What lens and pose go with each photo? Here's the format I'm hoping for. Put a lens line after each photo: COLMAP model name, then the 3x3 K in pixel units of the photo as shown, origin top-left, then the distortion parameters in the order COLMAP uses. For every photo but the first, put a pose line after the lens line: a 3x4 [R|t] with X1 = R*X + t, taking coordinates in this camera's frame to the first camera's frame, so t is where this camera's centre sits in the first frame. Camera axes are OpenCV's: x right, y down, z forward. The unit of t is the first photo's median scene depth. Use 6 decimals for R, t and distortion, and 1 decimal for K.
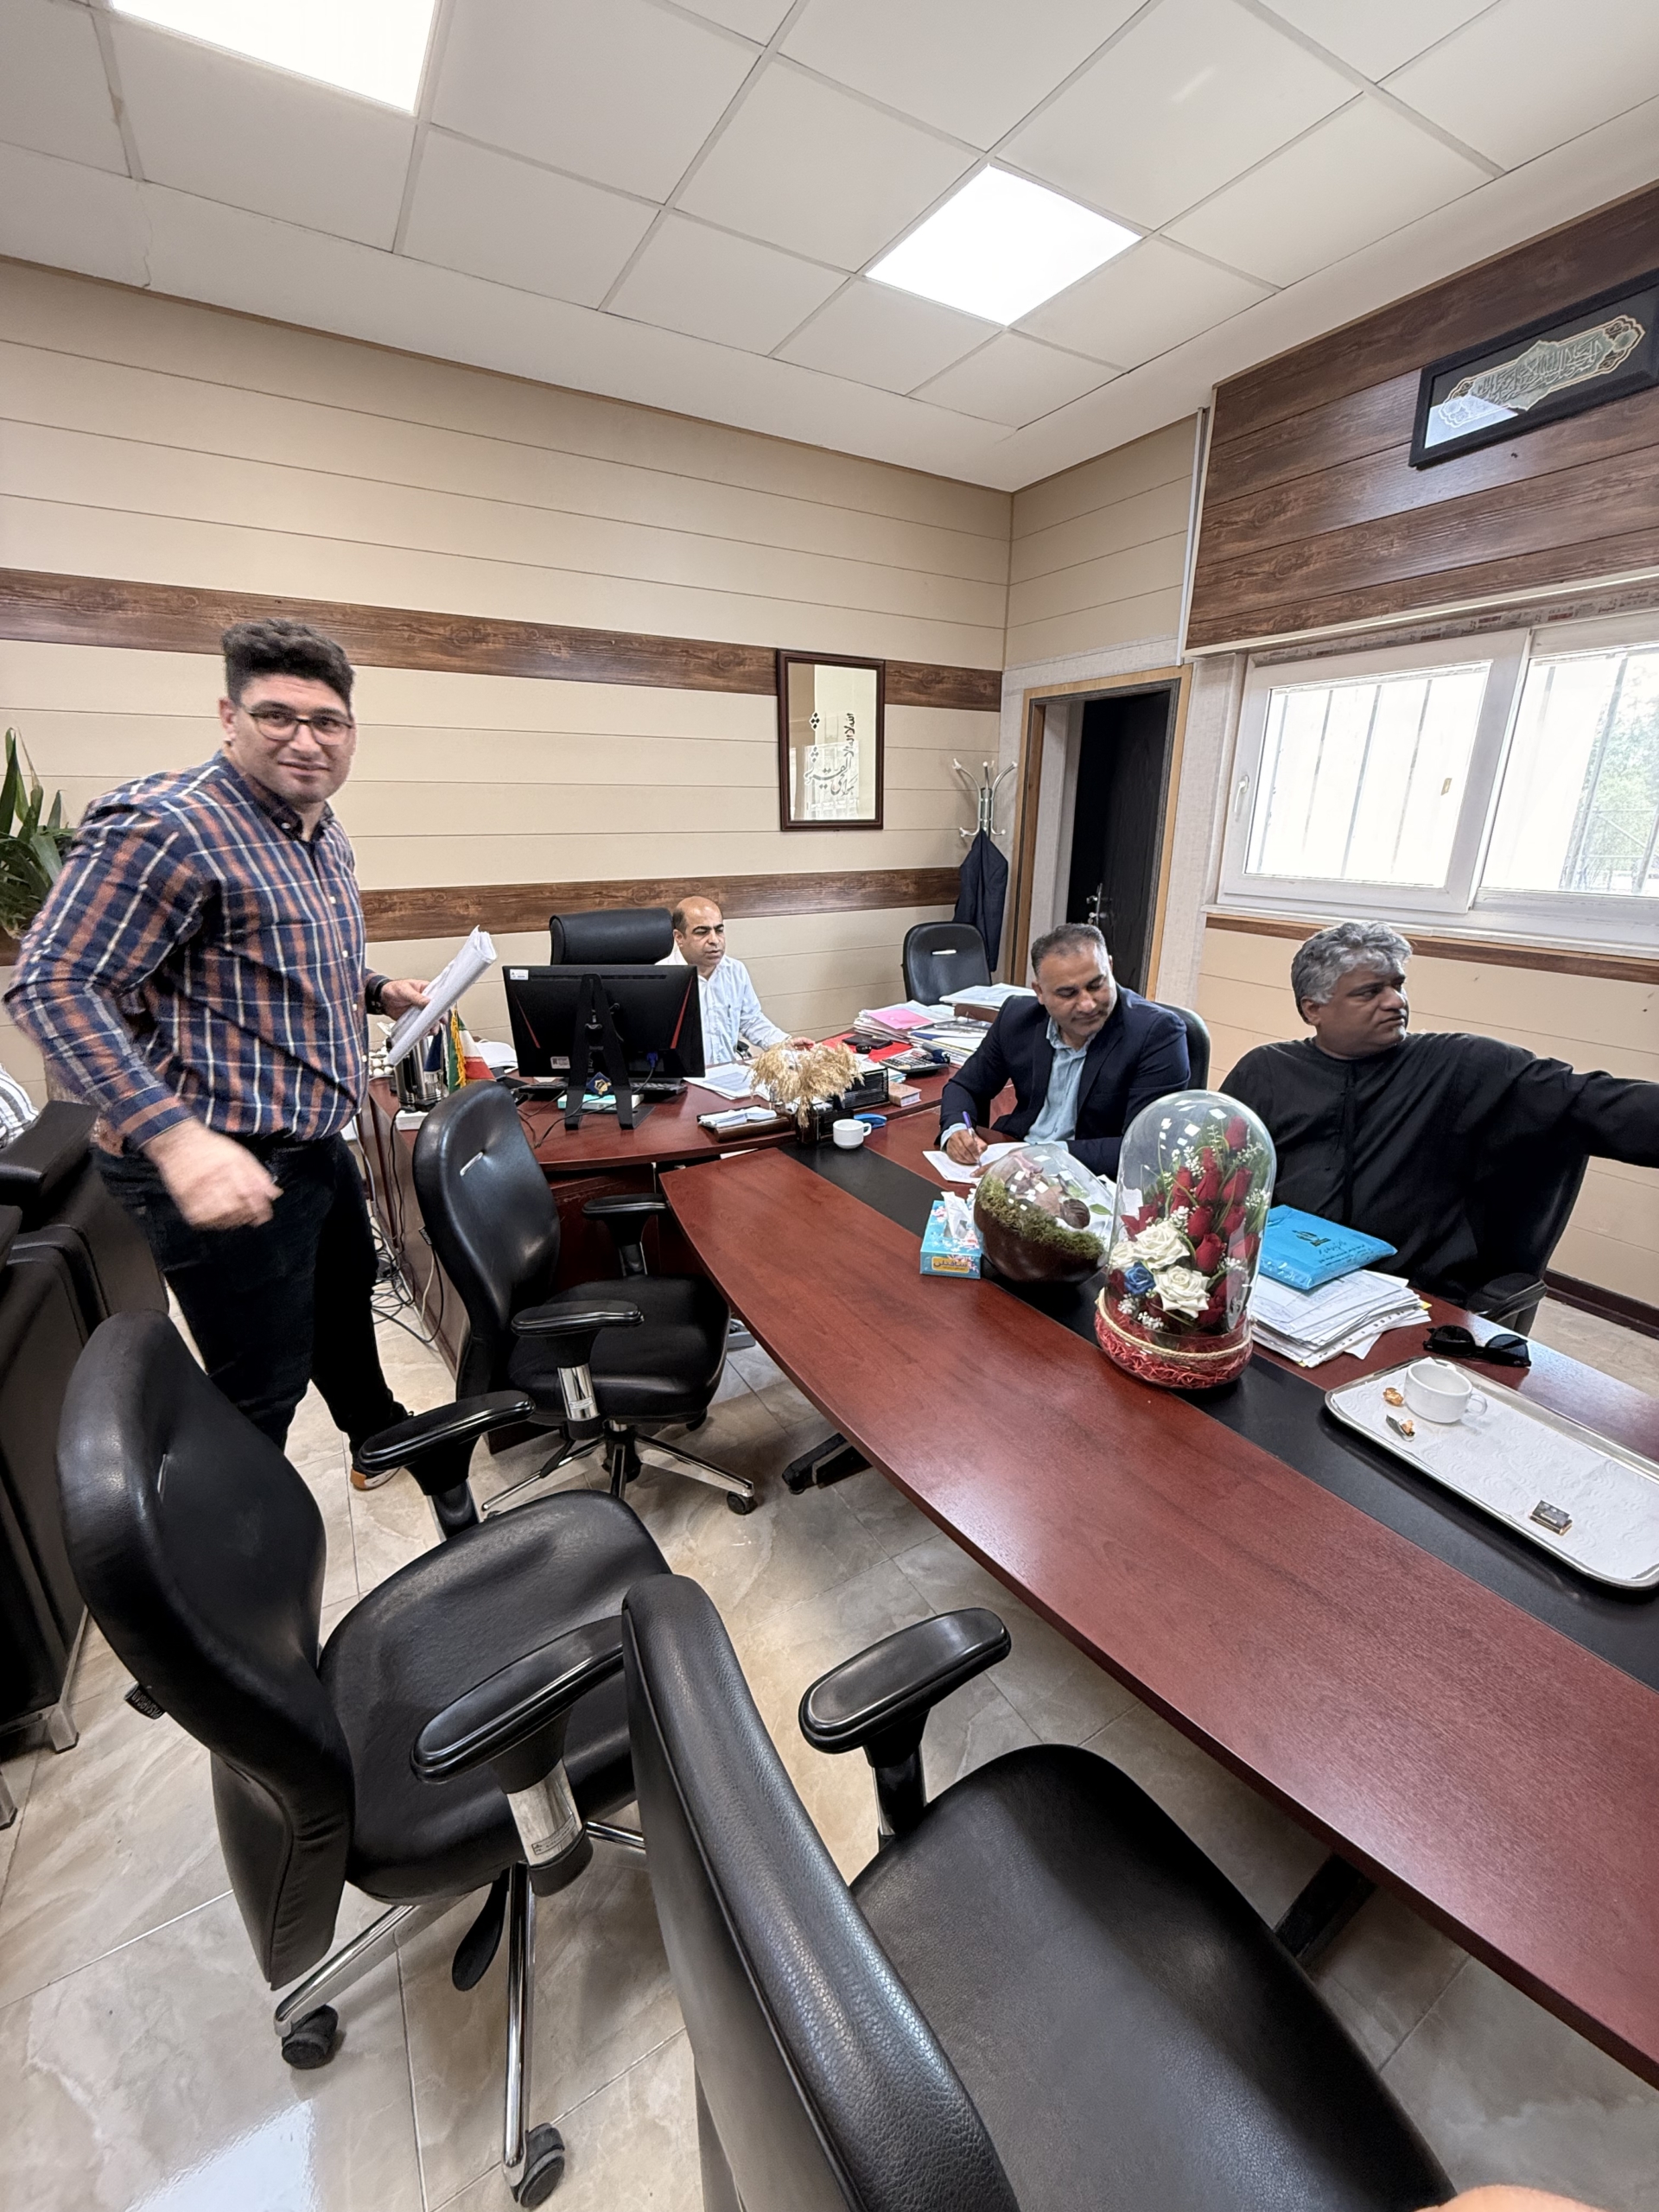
lens RADIAL K [[894.6, 0, 819.4], [0, 894.6, 1100.6], [0, 0, 1]] dist [-0.005913, 0.000499]
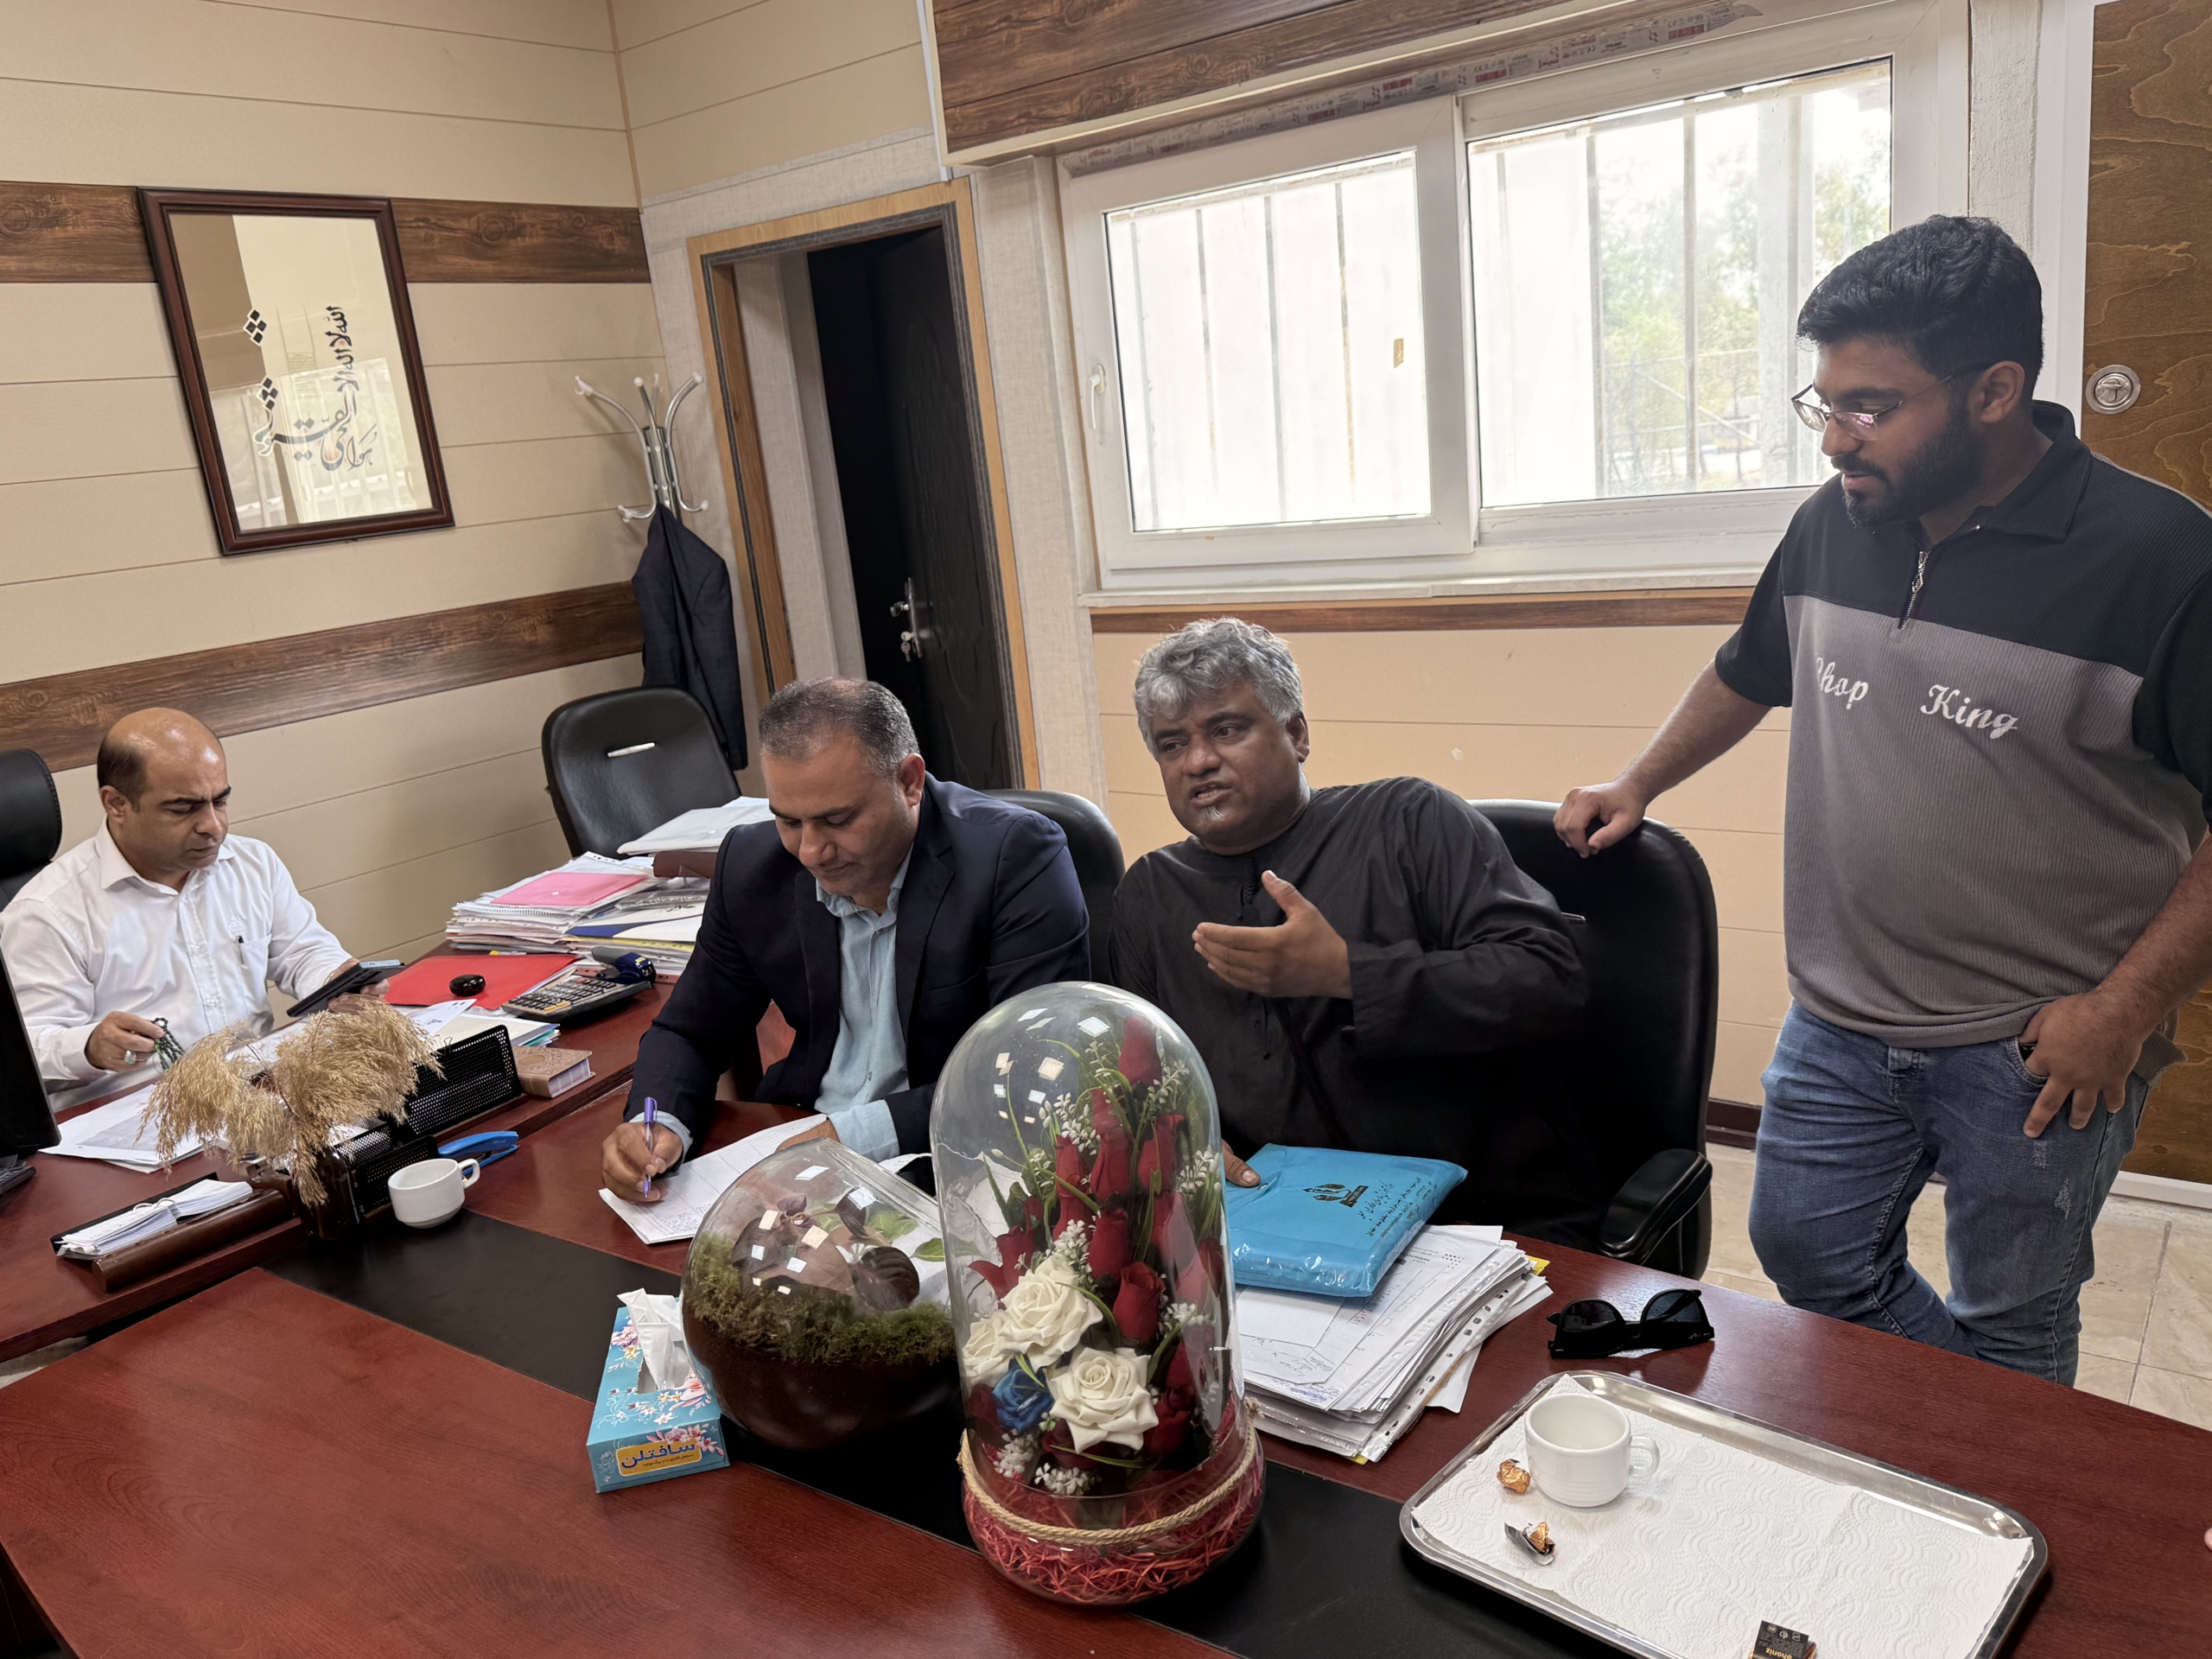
lens RADIAL K [[1674.4, 0, 1113.4], [0, 1674.4, 833.4], [0, 0, 1]] dist [0.035665, -0.045724]
pose [[0.915496, -0.182307, 0.358651, 0.063537], [0.215128, 0.975121, -0.053472, -0.016586], [-0.339980, 0.126109, 0.931939, 0.049820]]
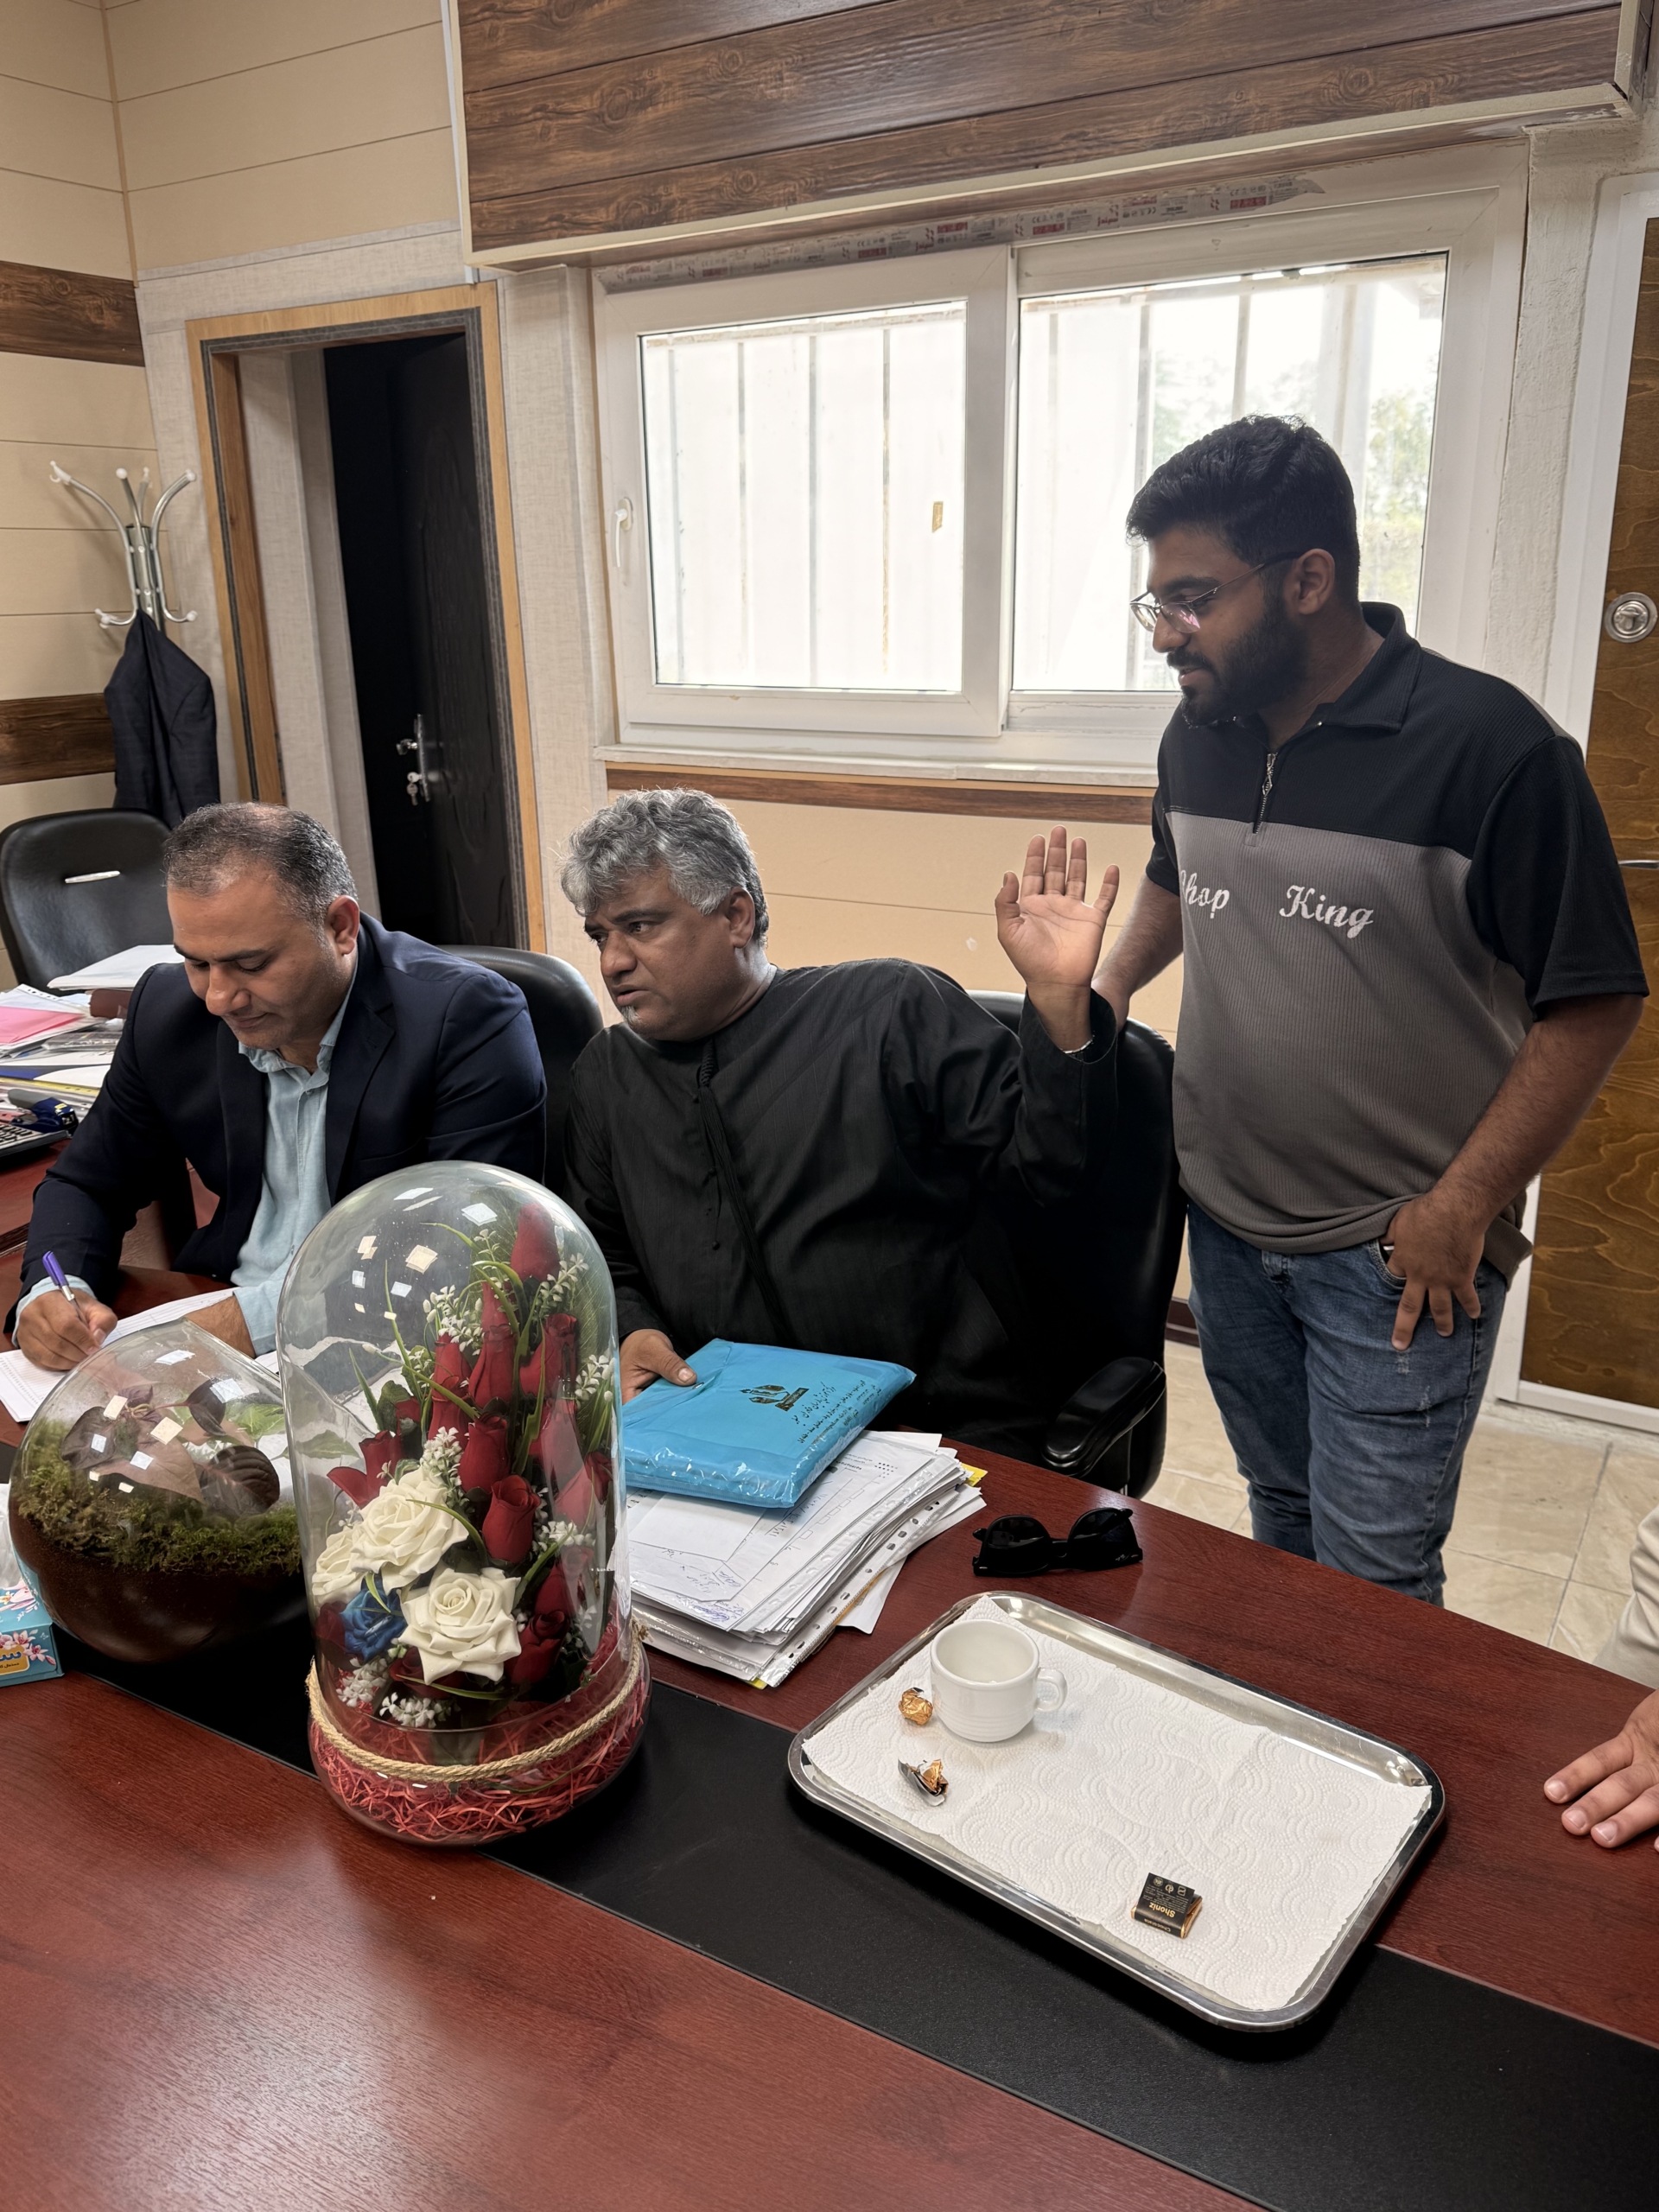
lens RADIAL K [[1674.4, 0, 837.8], [0, 1674.4, 1104.9], [0, 0, 1]] dist [0.035665, -0.045724]
pose [[0.881463, -0.152172, 0.447064, 0.108972], [0.158054, 0.987130, 0.024371, -0.013134], [-0.445019, 0.049178, 0.894170, 0.077948]]
